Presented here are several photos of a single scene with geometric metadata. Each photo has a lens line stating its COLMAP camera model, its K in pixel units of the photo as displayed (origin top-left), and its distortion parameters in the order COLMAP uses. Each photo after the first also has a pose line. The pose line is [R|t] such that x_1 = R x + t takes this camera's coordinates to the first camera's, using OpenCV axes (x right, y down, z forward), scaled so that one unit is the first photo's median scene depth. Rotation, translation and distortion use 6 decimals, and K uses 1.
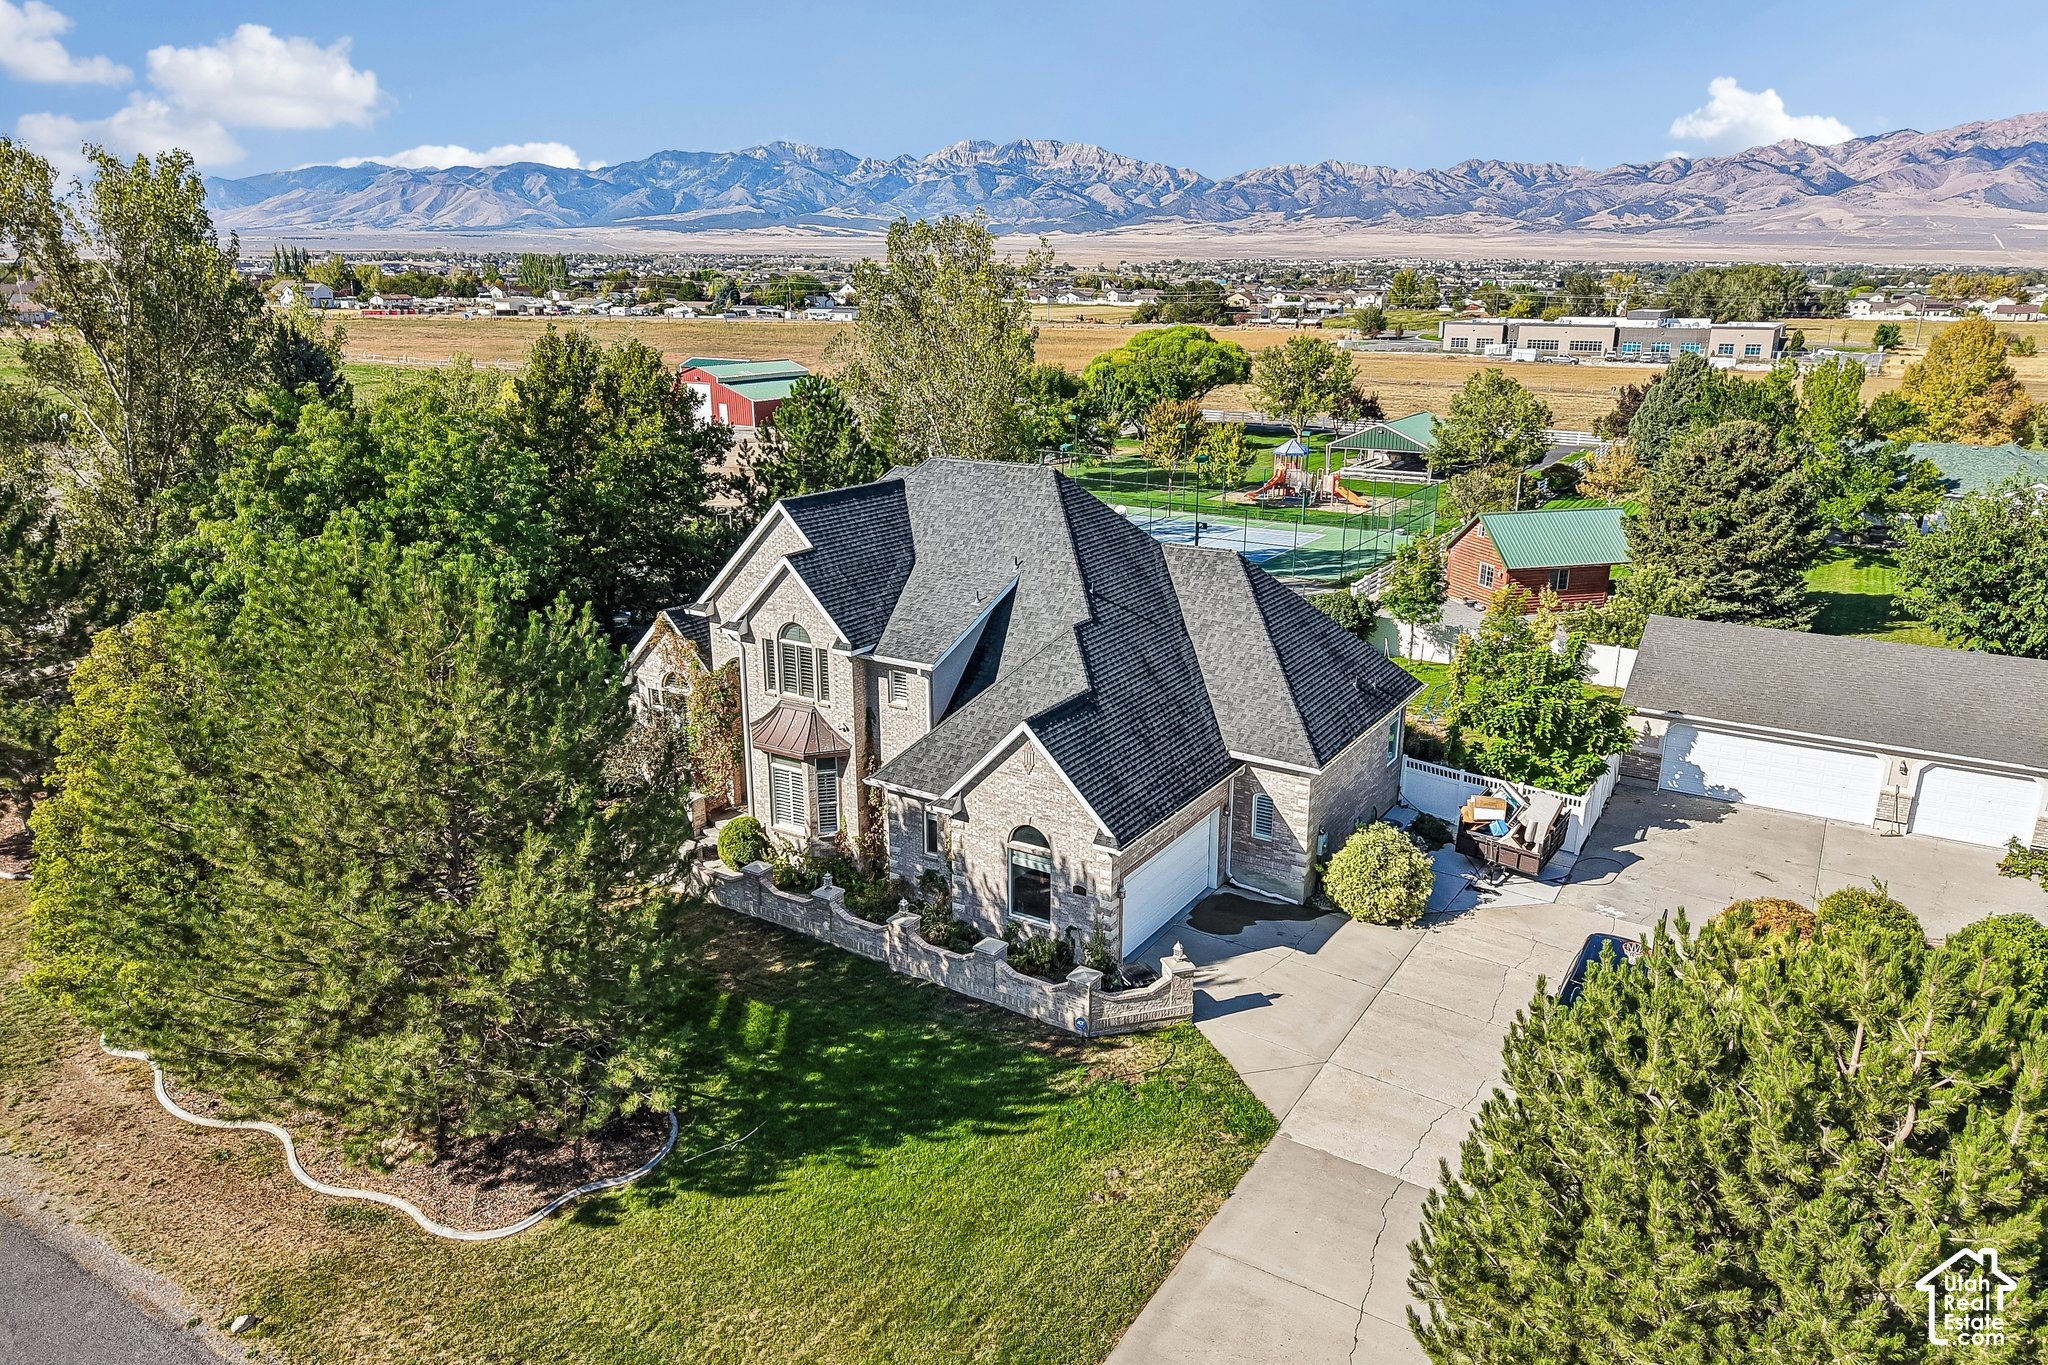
lens RADIAL K [[1380.6, 0, 1024.0], [0, 1380.6, 682.5], [0, 0, 1]] dist [0.036289, -0.040559]
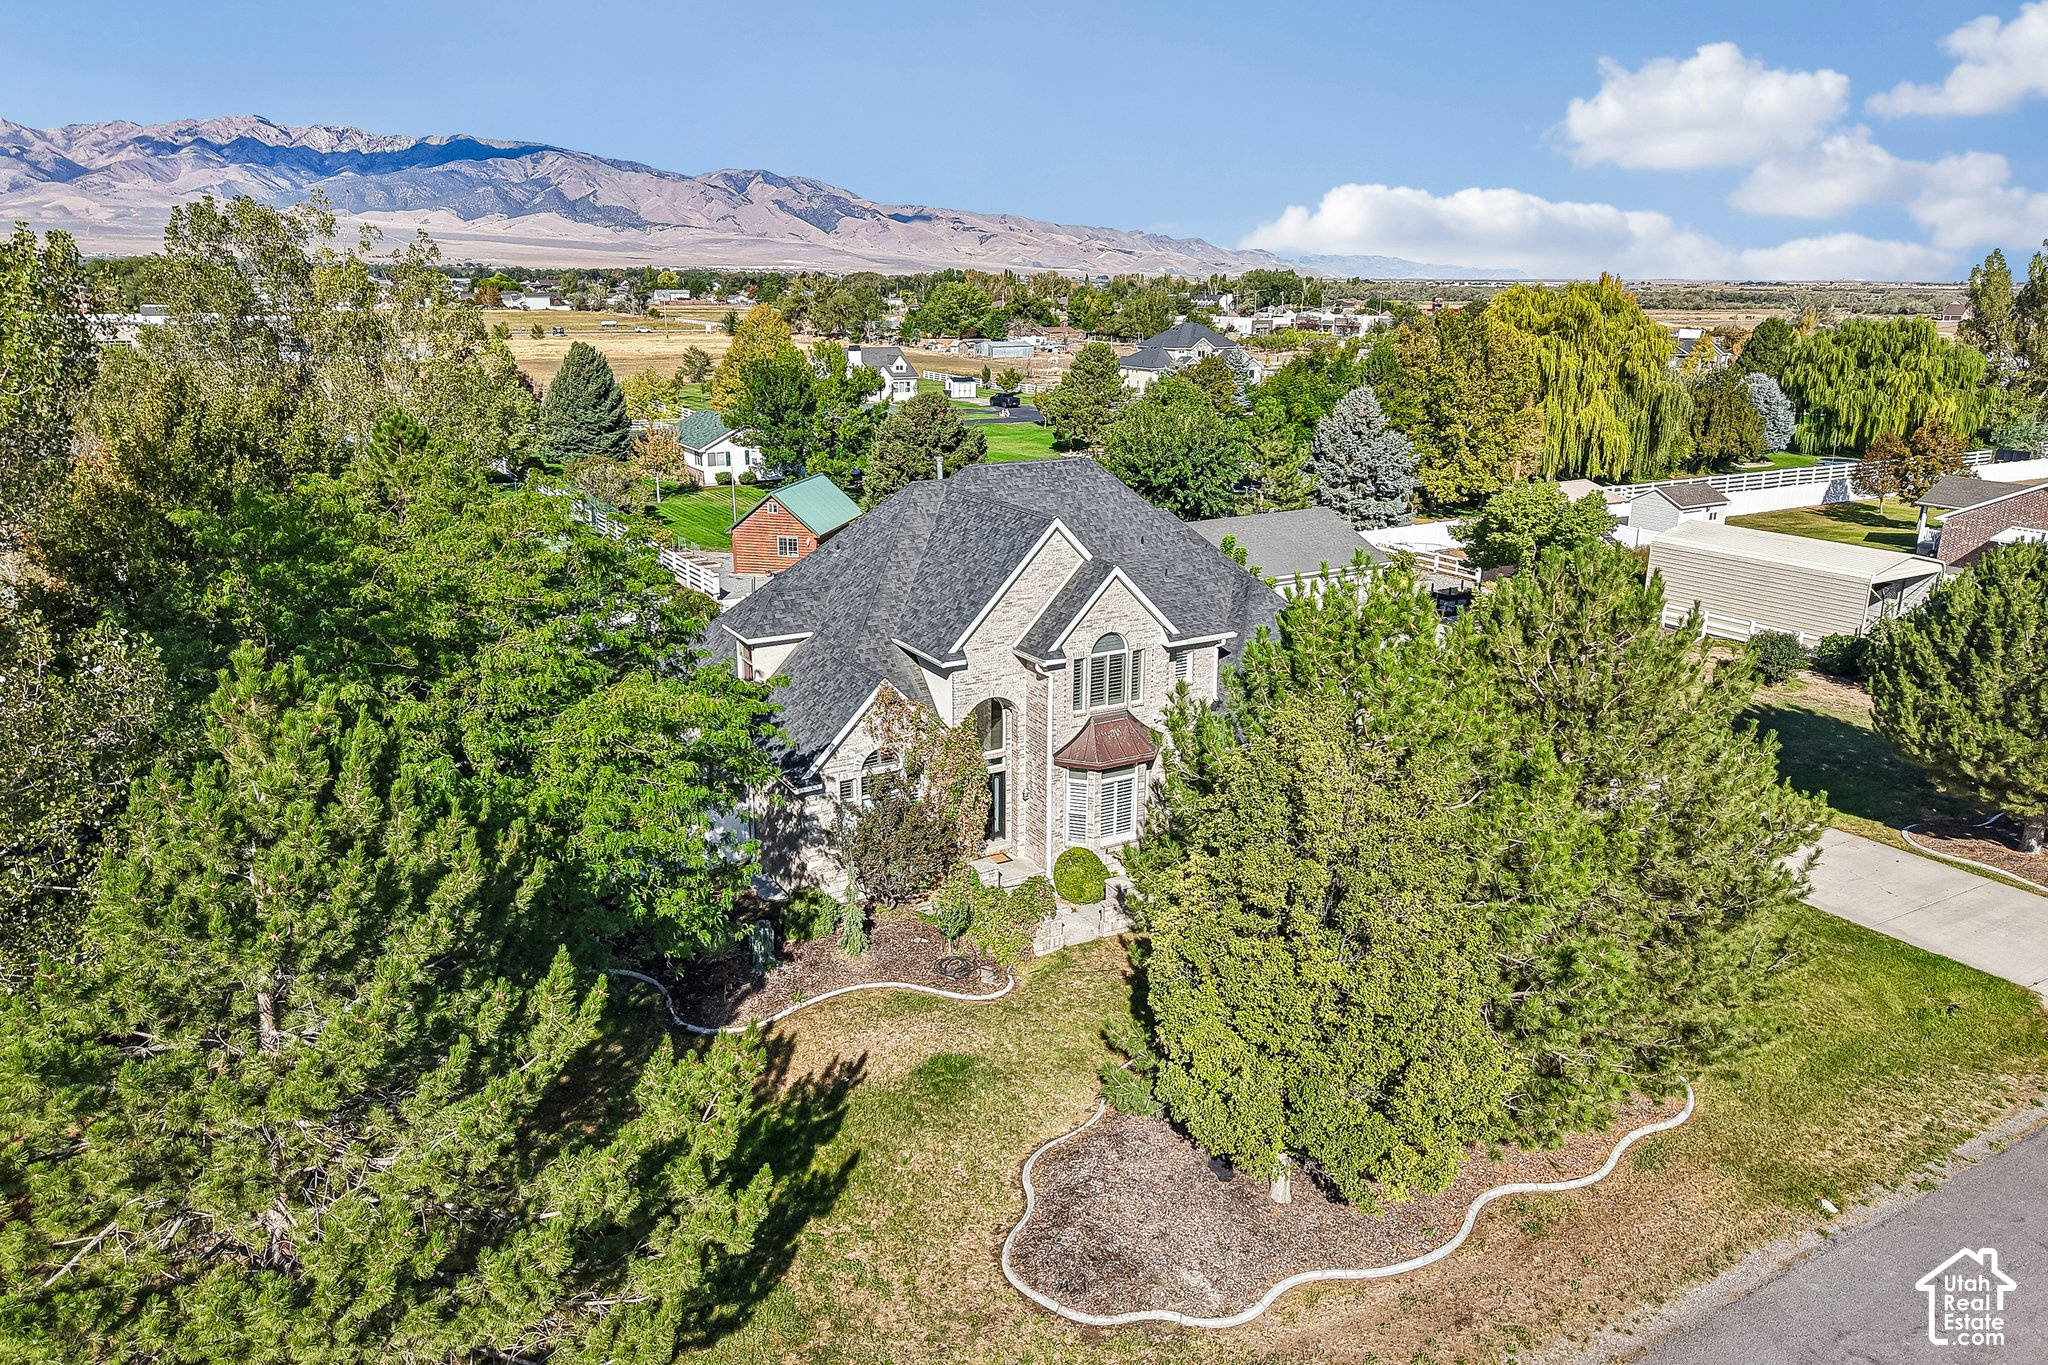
lens RADIAL K [[1380.6, 0, 1024.0], [0, 1380.6, 682.5], [0, 0, 1]] dist [0.036289, -0.040559]
pose [[0.454128, -0.247629, 0.855832, -1.077742], [0.242539, 0.958680, 0.148689, -0.175062], [-0.857288, 0.140049, 0.495423, 0.583769]]
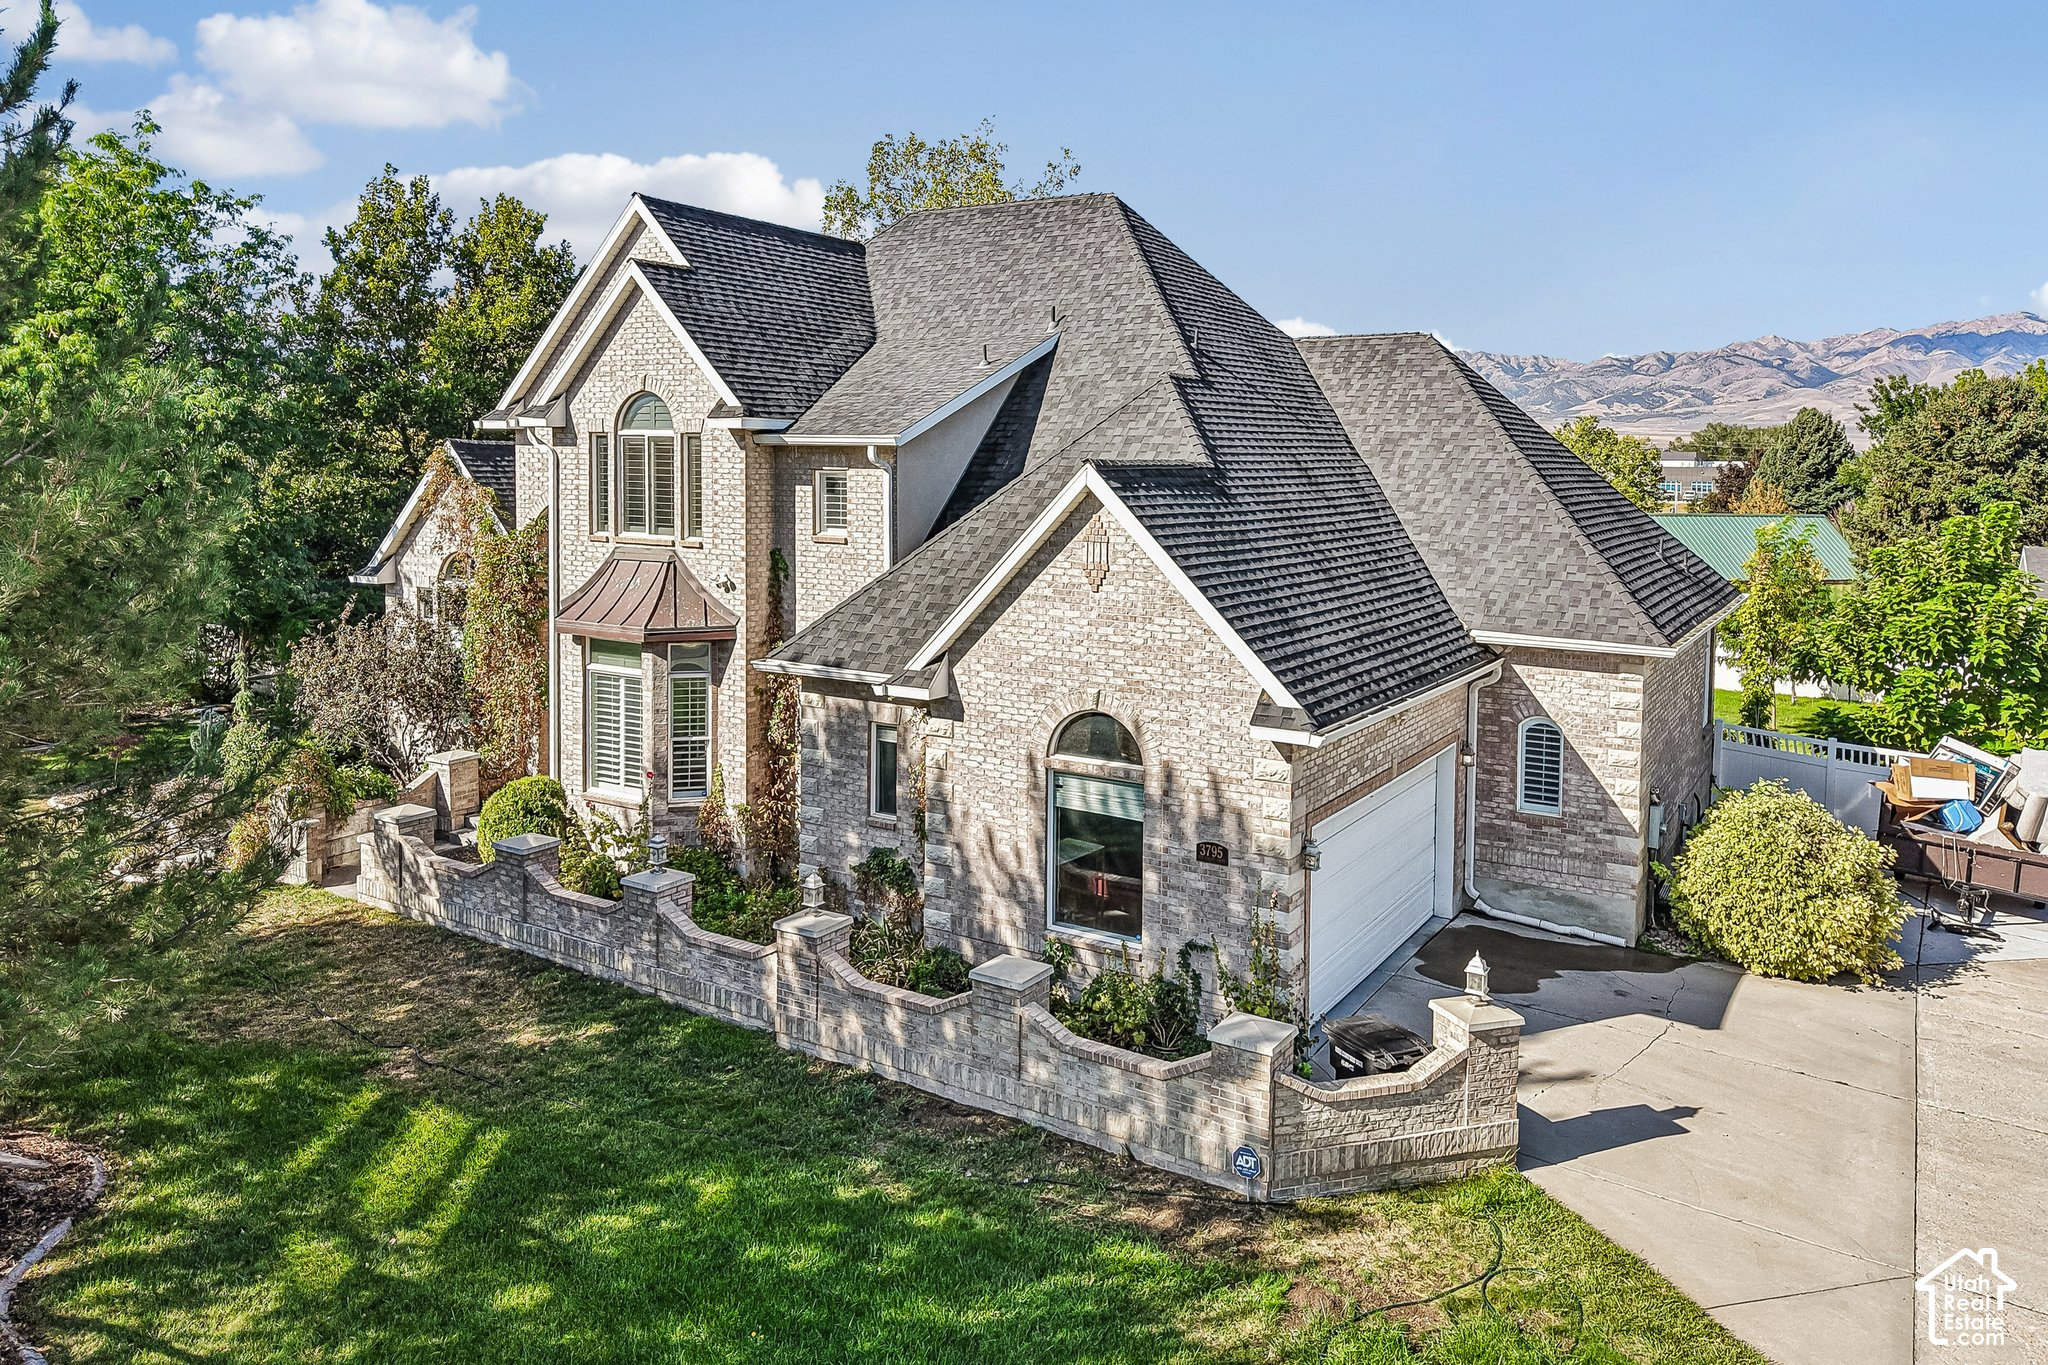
lens RADIAL K [[1437.2, 0, 1014.7], [0, 1437.2, 524.1], [0, 0, 1]] dist [0.001239, -0.004009]
pose [[0.999924, 0.012303, -0.001264, -0.021058], [-0.012248, 0.970931, -0.239047, 0.142986], [-0.001714, 0.239044, 0.971007, 0.477530]]
